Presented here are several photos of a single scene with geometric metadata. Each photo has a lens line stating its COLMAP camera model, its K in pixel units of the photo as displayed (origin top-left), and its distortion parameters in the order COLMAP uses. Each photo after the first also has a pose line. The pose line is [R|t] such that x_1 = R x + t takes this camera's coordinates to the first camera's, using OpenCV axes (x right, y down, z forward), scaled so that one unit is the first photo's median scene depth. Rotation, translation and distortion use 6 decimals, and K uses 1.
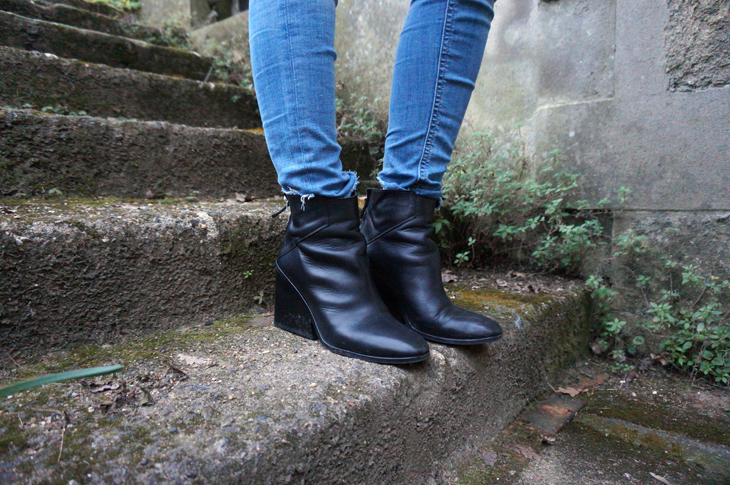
lens RADIAL K [[489.7, 0, 363.1], [0, 489.7, 240.8], [0, 0, 1]] dist [-0.040670, 0.031870]
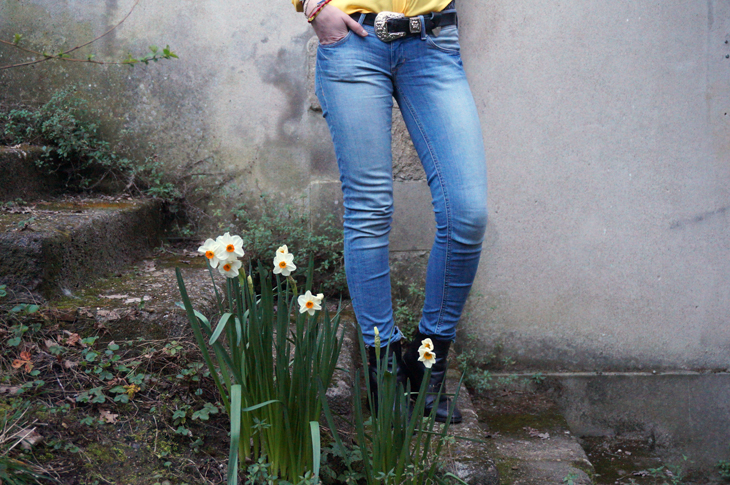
lens RADIAL K [[932.0, 0, 358.1], [0, 932.0, 254.4], [0, 0, 1]] dist [-0.003975, 0.000000]
pose [[0.762184, -0.082784, 0.642046, -1.576330], [0.077726, 0.996318, 0.036193, -0.185208], [-0.642678, 0.022318, 0.765811, -1.413524]]
